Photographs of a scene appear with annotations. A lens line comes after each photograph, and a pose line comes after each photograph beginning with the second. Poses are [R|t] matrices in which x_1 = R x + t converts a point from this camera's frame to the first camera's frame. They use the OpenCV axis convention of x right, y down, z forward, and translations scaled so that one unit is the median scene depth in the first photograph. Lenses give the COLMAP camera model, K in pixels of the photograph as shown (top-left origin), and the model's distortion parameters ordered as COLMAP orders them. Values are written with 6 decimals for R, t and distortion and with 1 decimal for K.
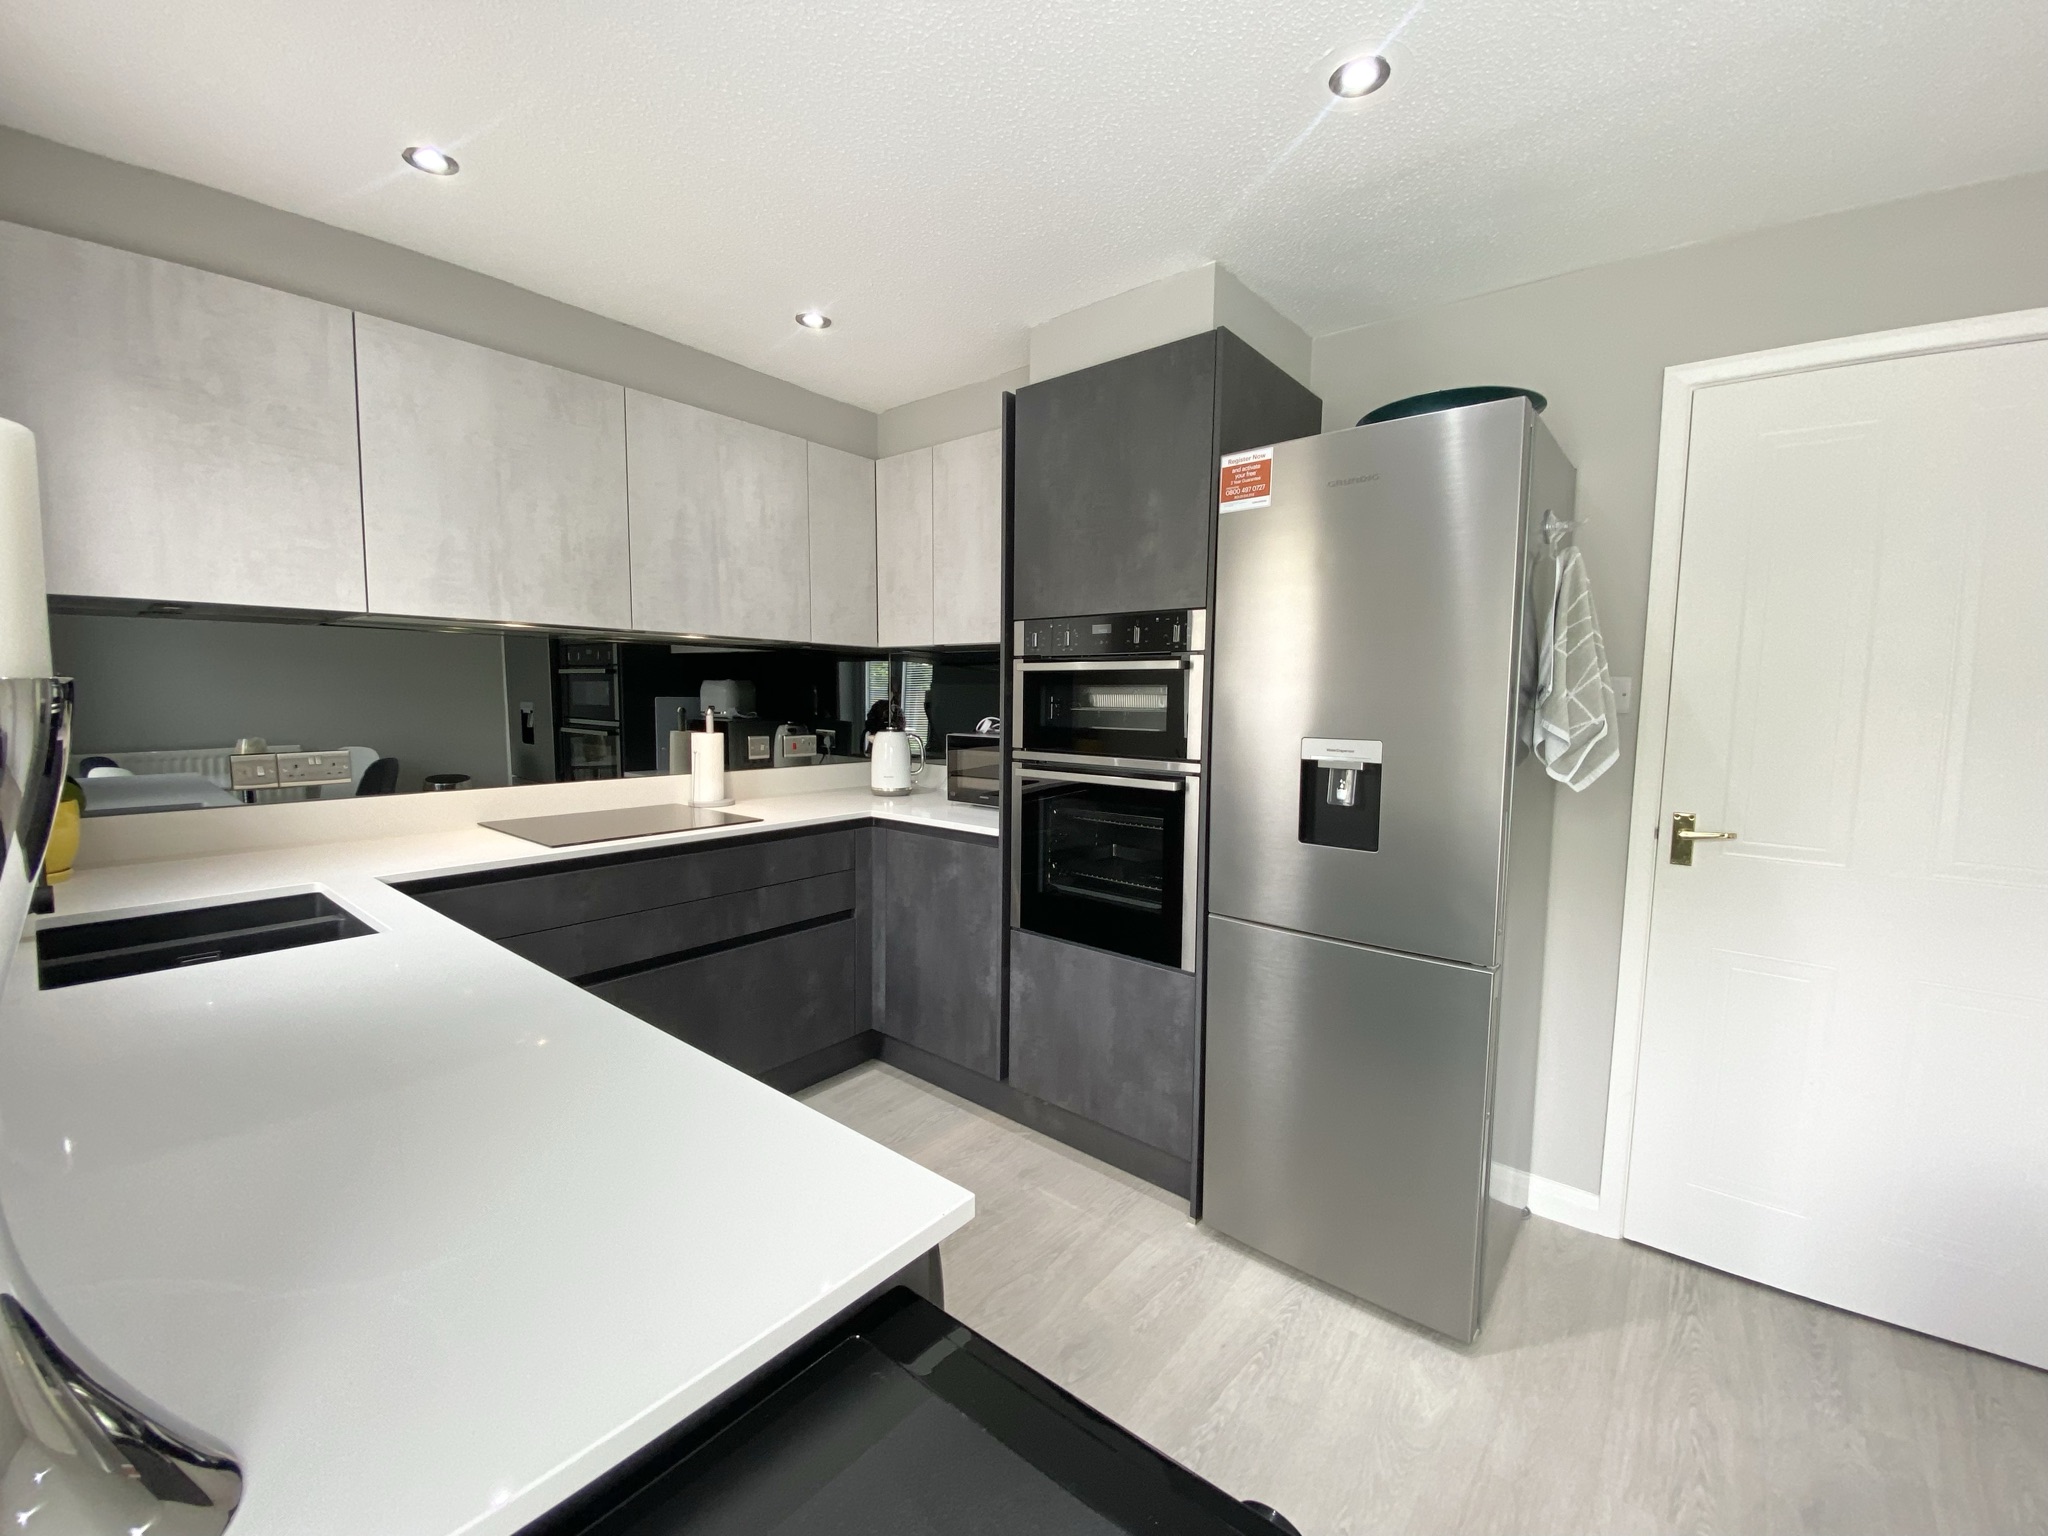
lens RADIAL K [[829.5, 0, 1028.8], [0, 829.5, 773.3], [0, 0, 1]] dist [0.008487, -0.013302]
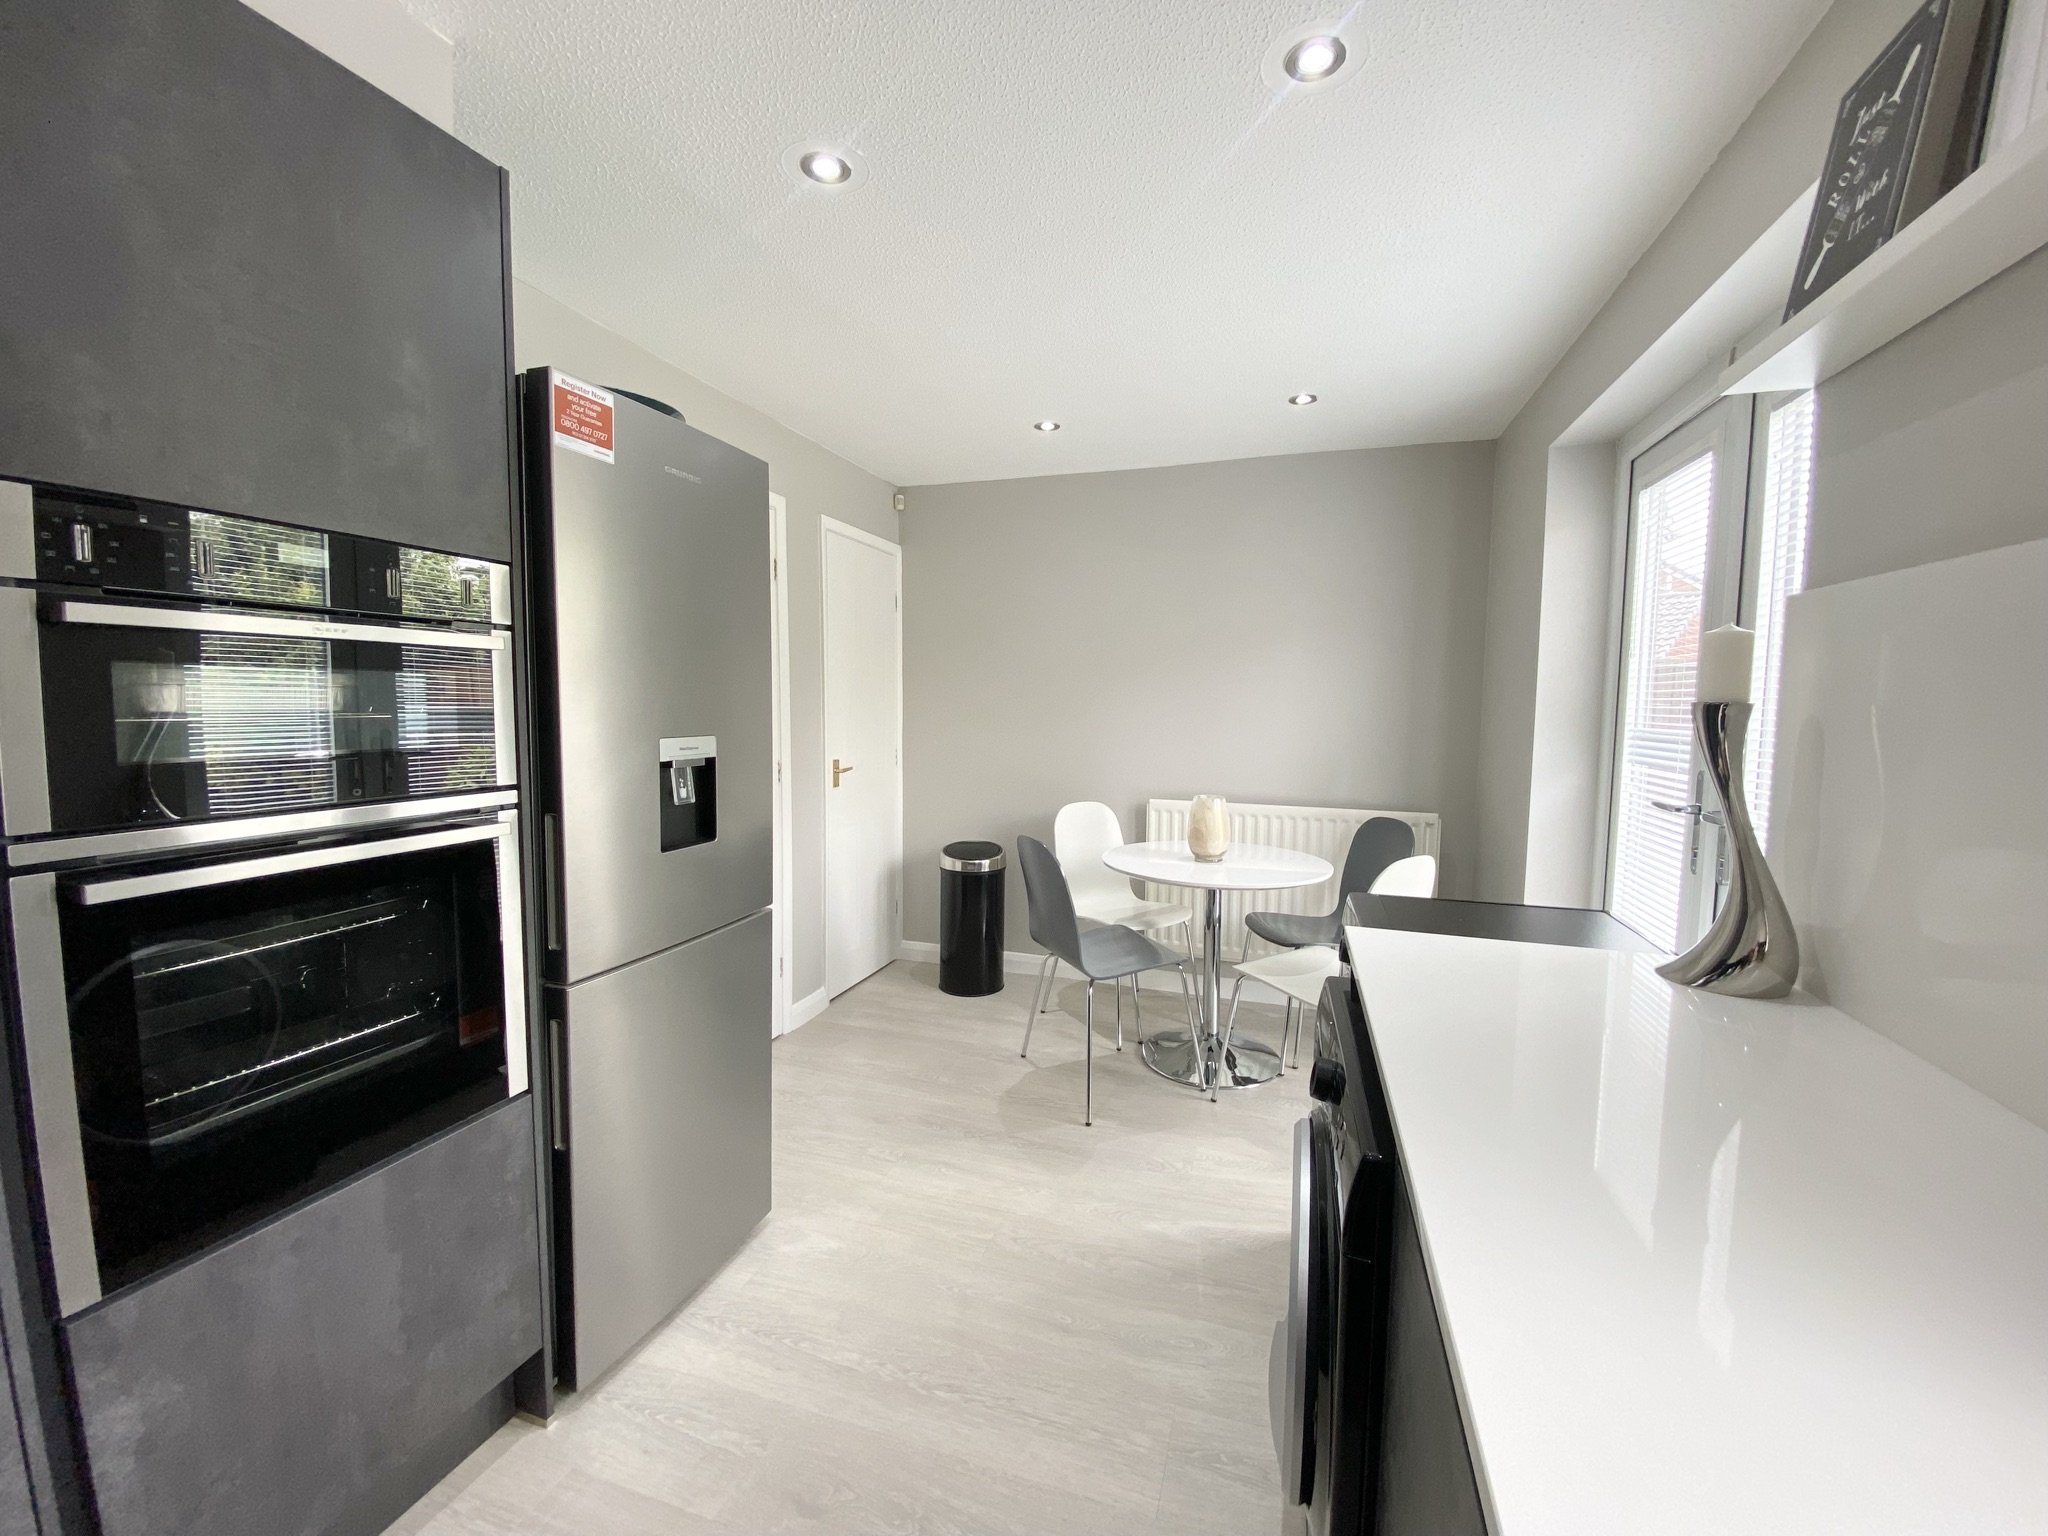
lens RADIAL K [[829.5, 0, 1022.3], [0, 829.5, 768.8], [0, 0, 1]] dist [0.008487, -0.013302]
pose [[-0.376214, -0.093227, 0.921830, -0.656970], [0.067186, 0.989561, 0.127497, -0.098832], [-0.924093, 0.109900, -0.366023, 0.957514]]
